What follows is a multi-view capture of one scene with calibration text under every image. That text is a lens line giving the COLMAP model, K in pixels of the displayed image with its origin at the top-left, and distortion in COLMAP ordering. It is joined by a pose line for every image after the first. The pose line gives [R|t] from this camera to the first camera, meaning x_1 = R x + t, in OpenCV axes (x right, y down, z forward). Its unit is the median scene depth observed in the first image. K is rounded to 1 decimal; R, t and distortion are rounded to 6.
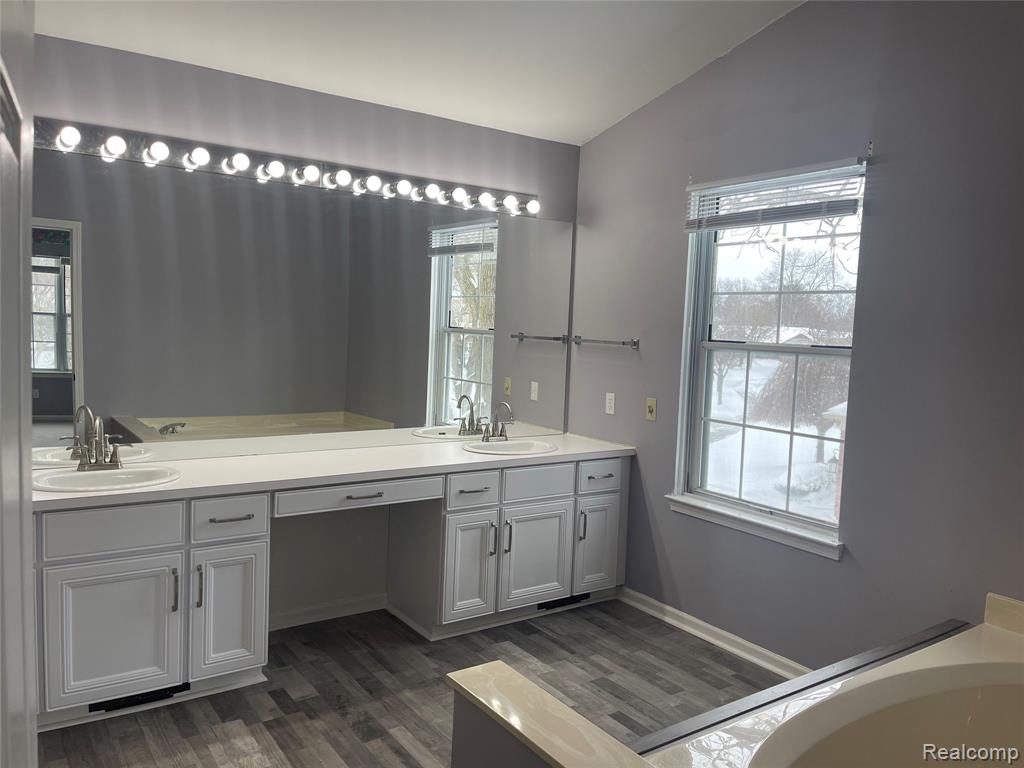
lens RADIAL K [[769.6, 0, 512.0], [0, 769.6, 384.0], [0, 0, 1]] dist [0.000156, 0.000012]
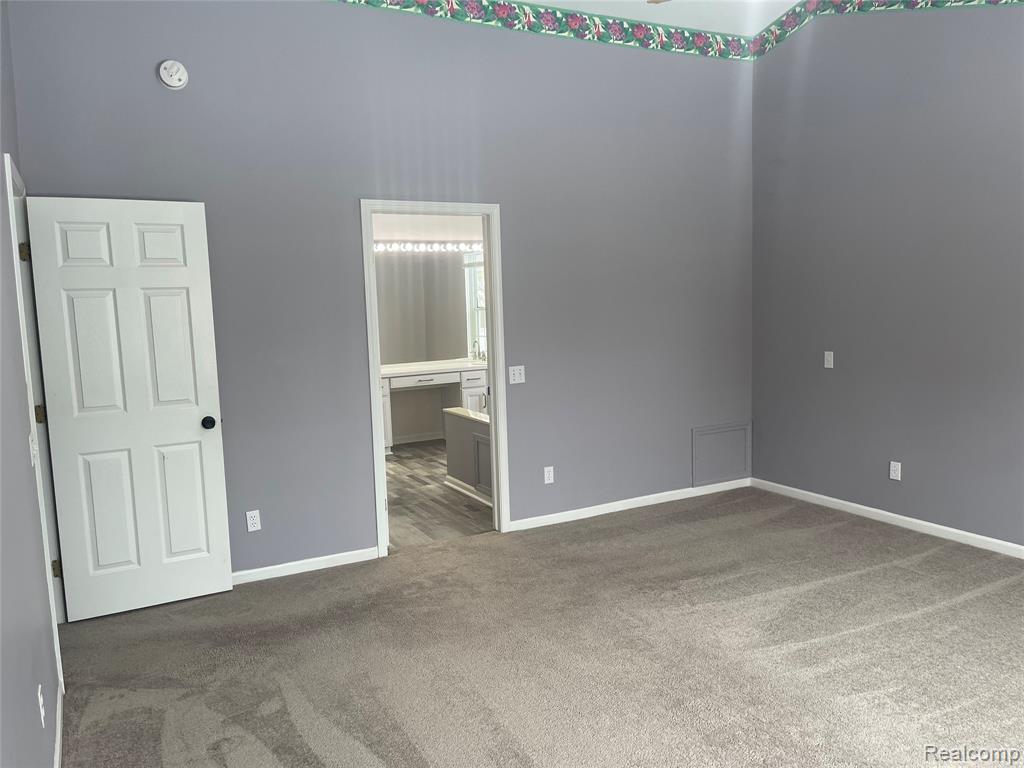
lens RADIAL K [[769.6, 0, 512.0], [0, 769.6, 384.0], [0, 0, 1]] dist [0.000156, 0.000012]
pose [[0.990336, -0.065185, -0.122416, 0.351270], [0.068973, 0.997254, 0.026963, 0.101238], [0.120322, -0.035146, 0.992113, -1.296150]]
